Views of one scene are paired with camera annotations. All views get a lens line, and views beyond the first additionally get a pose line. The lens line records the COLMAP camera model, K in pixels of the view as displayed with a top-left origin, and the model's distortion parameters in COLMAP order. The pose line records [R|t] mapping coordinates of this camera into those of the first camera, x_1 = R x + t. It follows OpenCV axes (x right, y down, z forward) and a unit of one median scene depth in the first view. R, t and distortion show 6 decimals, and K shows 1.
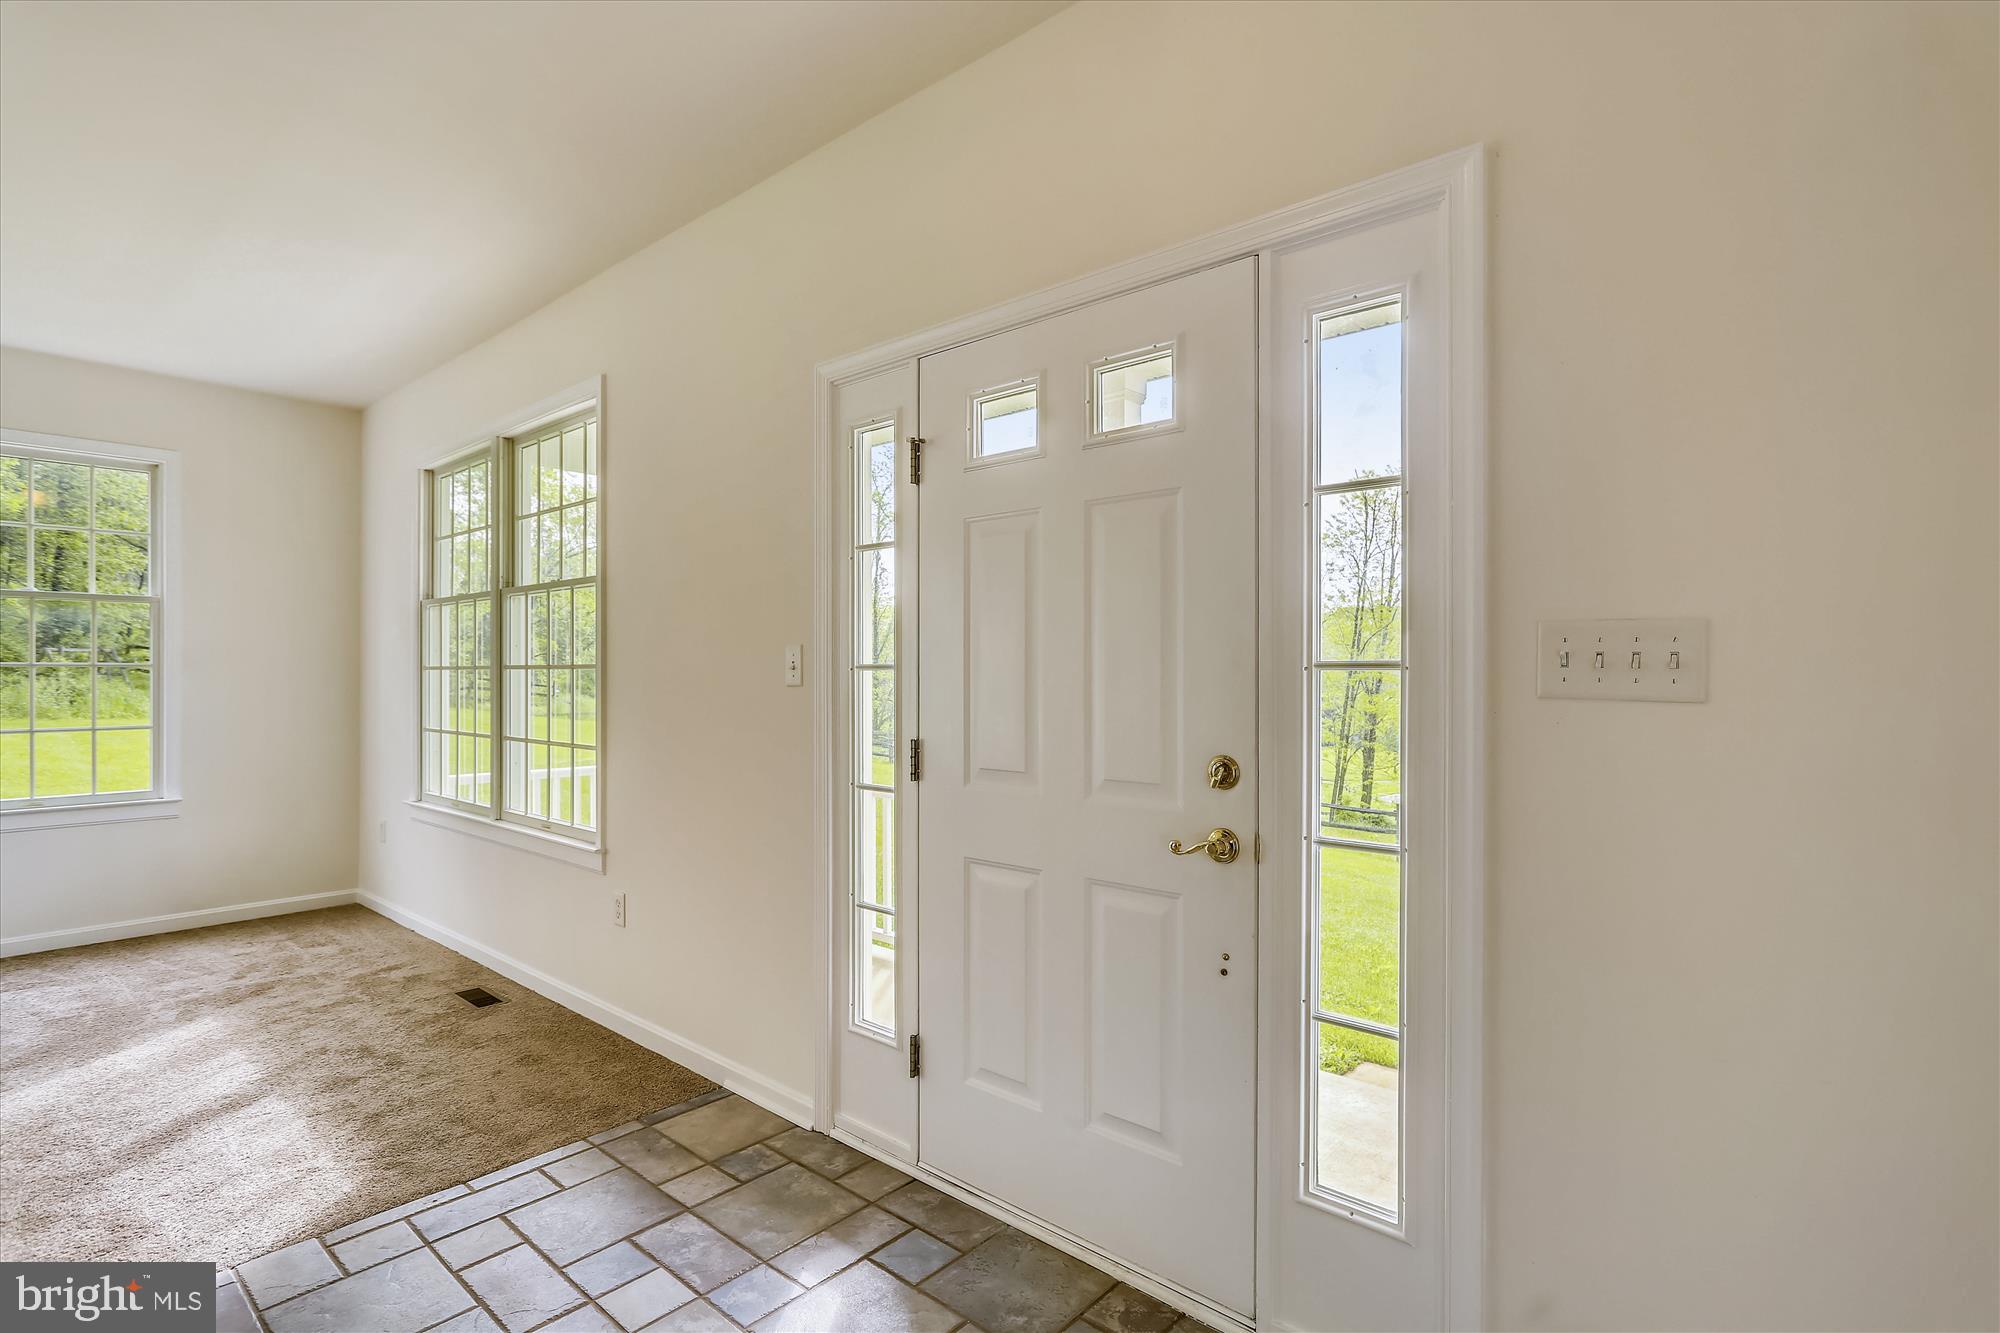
lens RADIAL K [[957.7, 0, 996.8], [0, 957.7, 672.2], [0, 0, 1]] dist [0.002808, -0.001478]
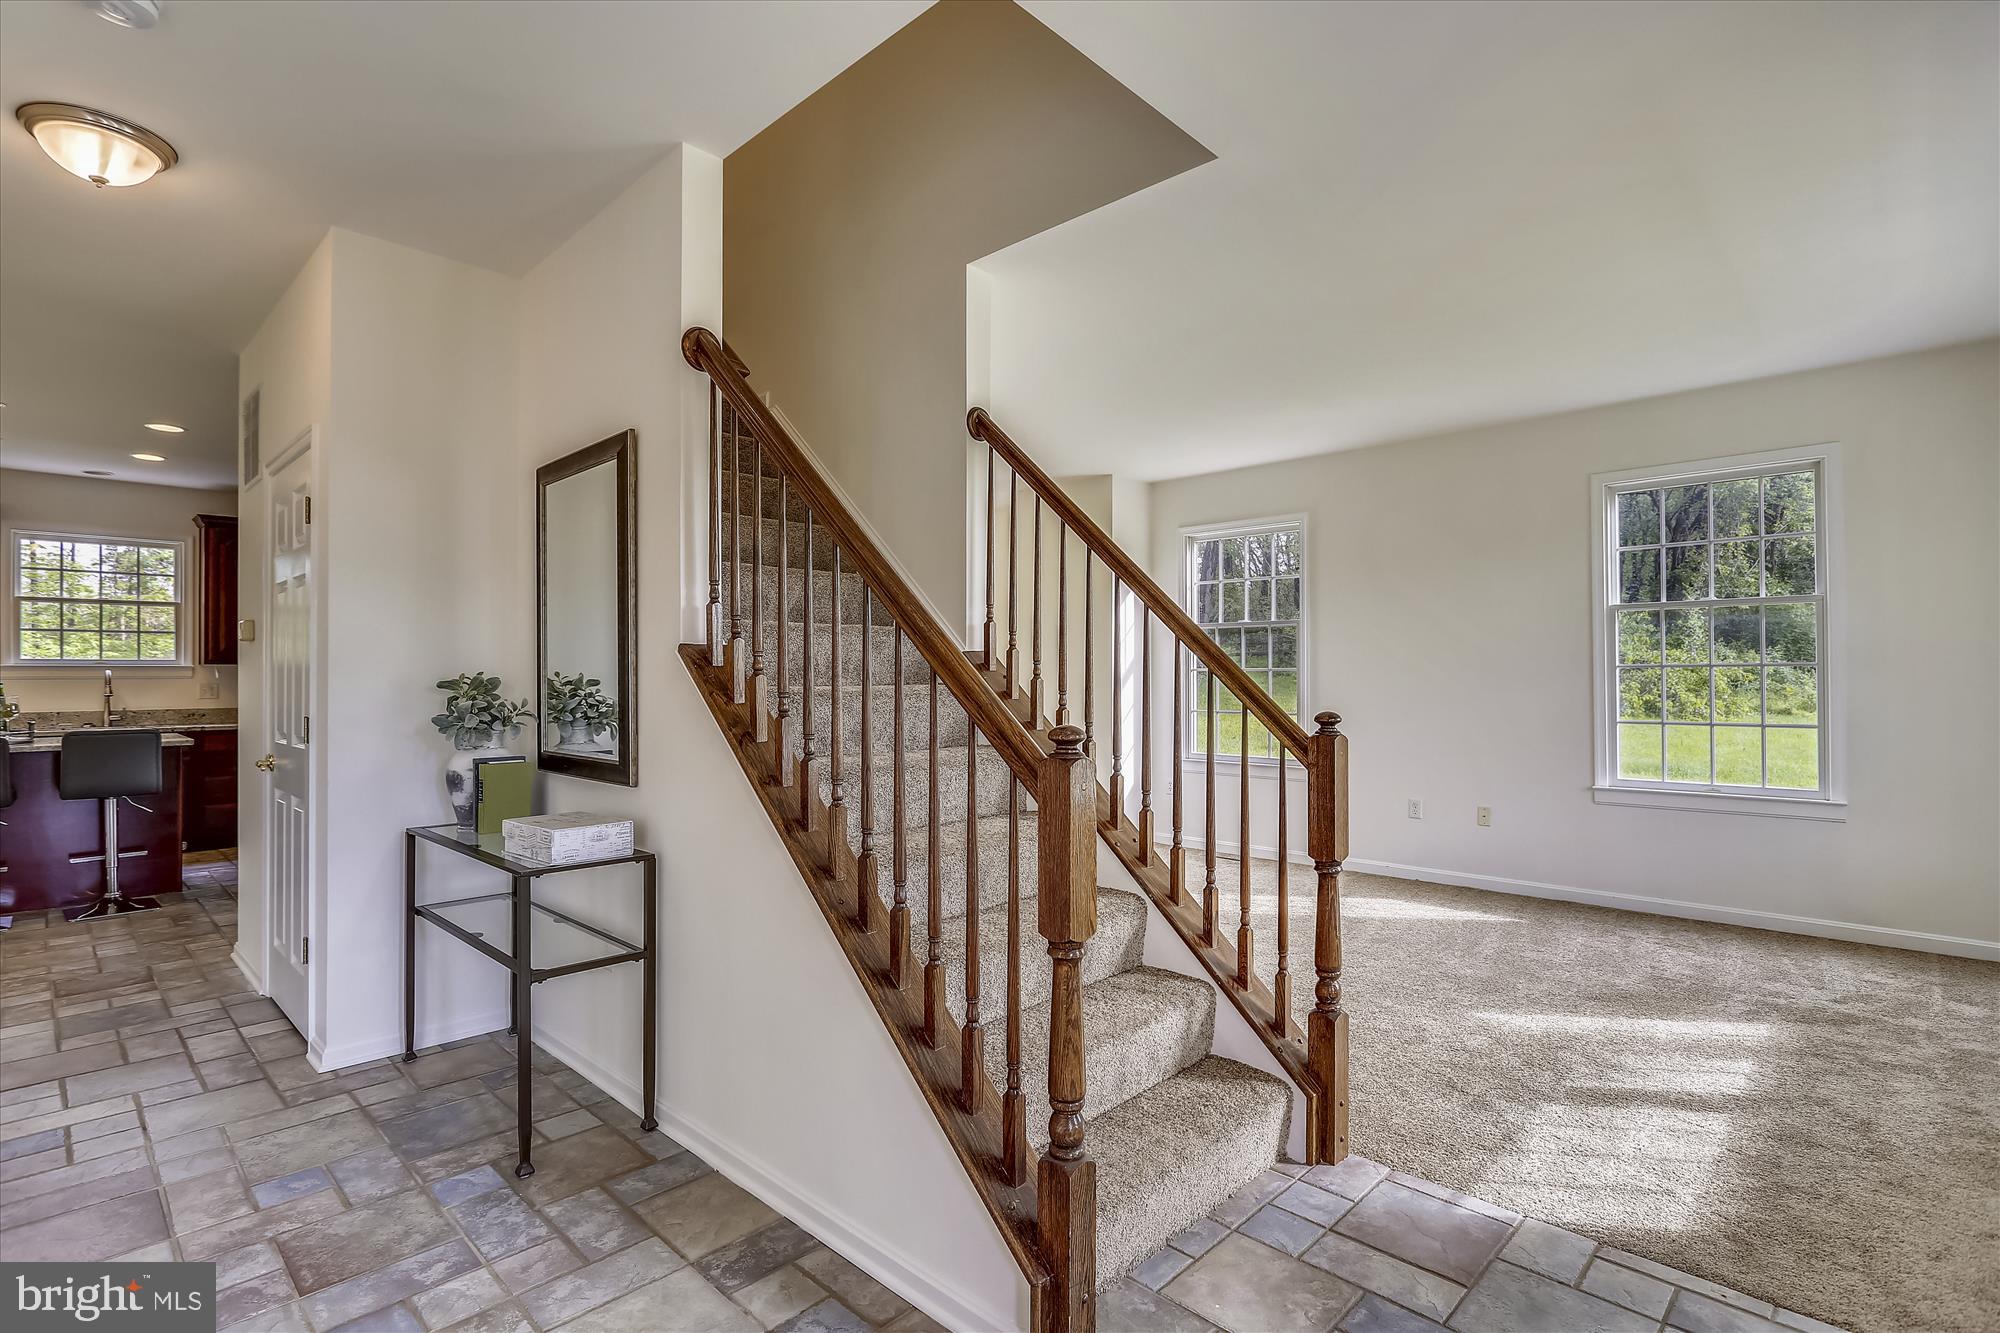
lens RADIAL K [[957.7, 0, 999.9], [0, 957.7, 661.2], [0, 0, 1]] dist [0.002808, -0.001478]
pose [[-0.044840, -0.016221, -0.998862, 0.189892], [0.006662, 0.999841, -0.016536, 0.000723], [0.998972, -0.007395, -0.044725, 0.258543]]
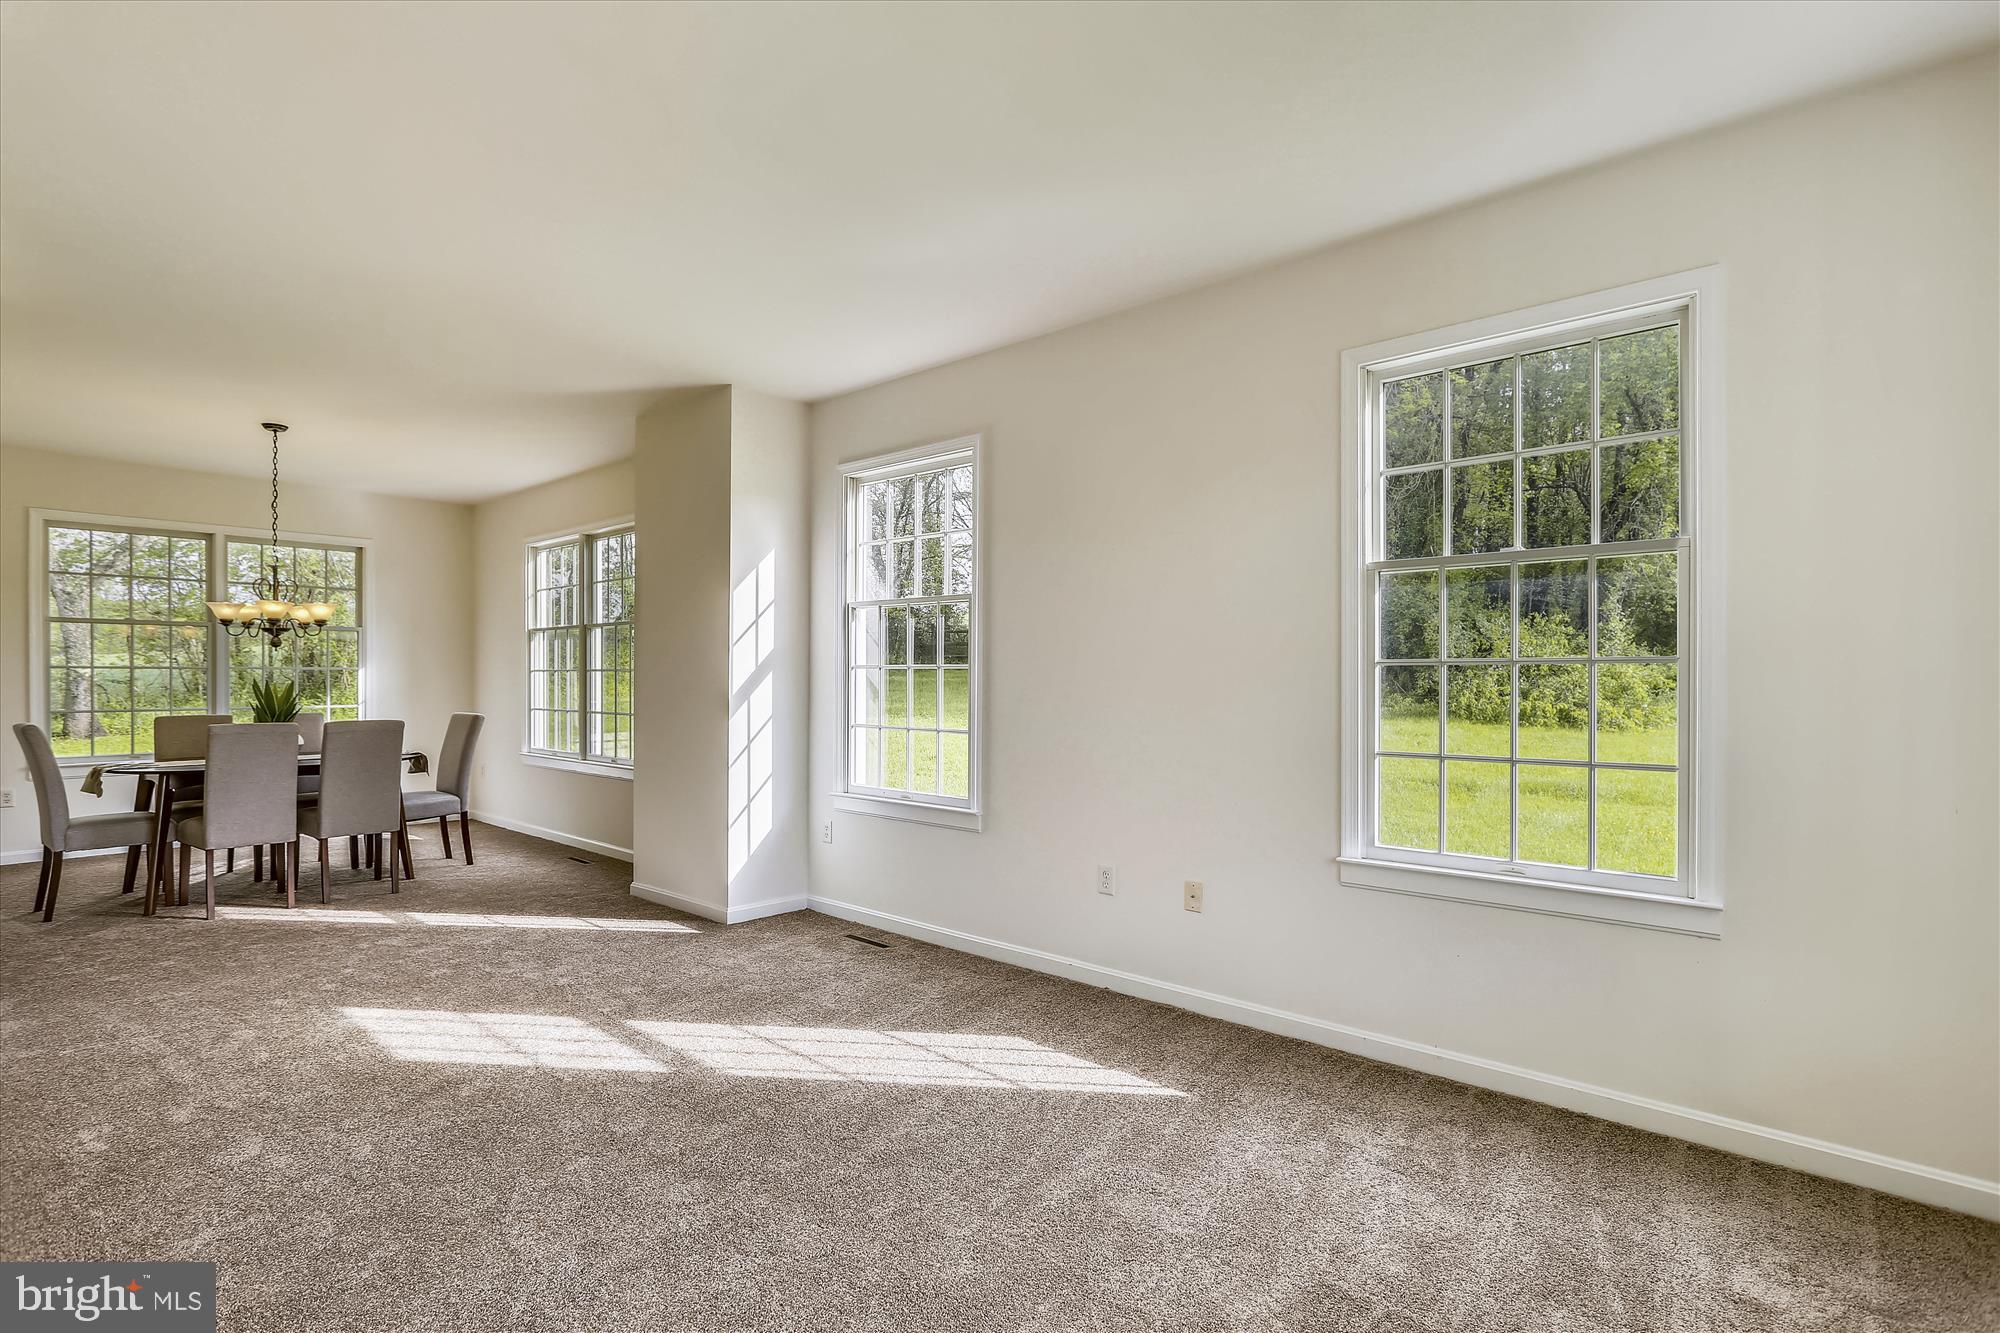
lens RADIAL K [[957.7, 0, 1002.2], [0, 957.7, 676.9], [0, 0, 1]] dist [0.002808, -0.001478]
pose [[-0.004165, -0.002661, -0.999988, -0.401626], [-0.000495, 0.999996, -0.002659, 0.005645], [0.999991, 0.000484, -0.004166, 0.775246]]
